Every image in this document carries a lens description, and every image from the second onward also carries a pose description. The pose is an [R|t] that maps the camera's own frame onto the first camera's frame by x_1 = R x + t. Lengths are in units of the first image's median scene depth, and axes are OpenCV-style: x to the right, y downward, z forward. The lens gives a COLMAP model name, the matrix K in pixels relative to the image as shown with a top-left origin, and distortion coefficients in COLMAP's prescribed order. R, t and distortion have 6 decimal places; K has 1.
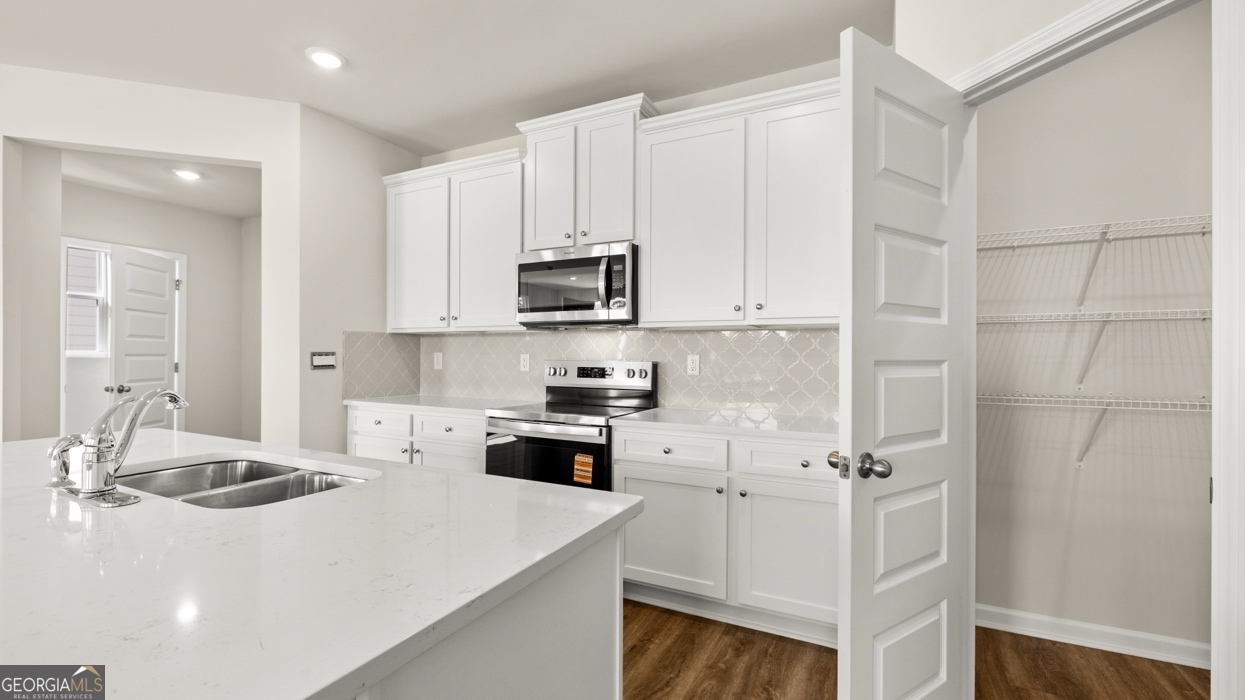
lens RADIAL K [[521.3, 0, 618.0], [0, 521.3, 355.4], [0, 0, 1]] dist [-0.000828, -0.000730]
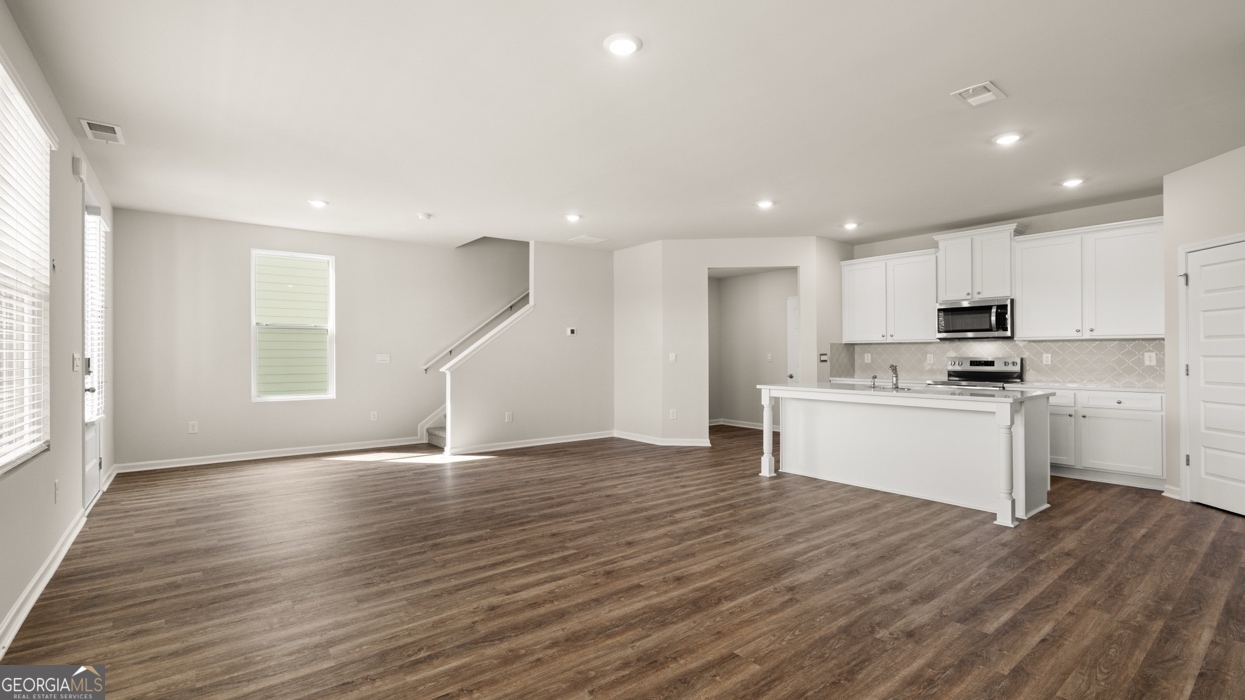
lens RADIAL K [[555.4, 0, 619.7], [0, 555.4, 349.4], [0, 0, 1]] dist [-0.005459, -0.000213]
pose [[0.909221, -0.011537, -0.416154, -0.415998], [0.007611, 0.999910, -0.011092, -0.005617], [0.416244, 0.006917, 0.909227, -1.424338]]
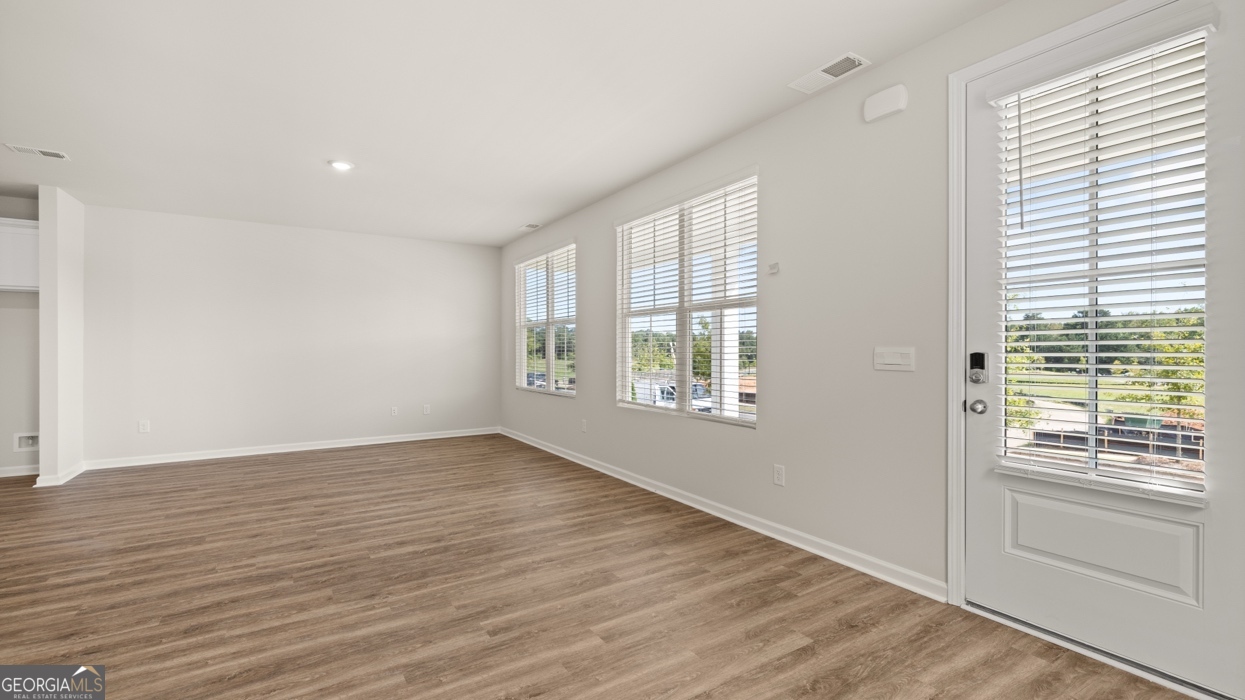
lens RADIAL K [[521.3, 0, 618.3], [0, 521.3, 353.1], [0, 0, 1]] dist [-0.000828, -0.000730]
pose [[-0.863191, -0.006413, 0.504838, -2.101919], [-0.003317, 0.999970, 0.007032, -0.014410], [-0.504867, 0.004396, -0.863186, 0.197050]]
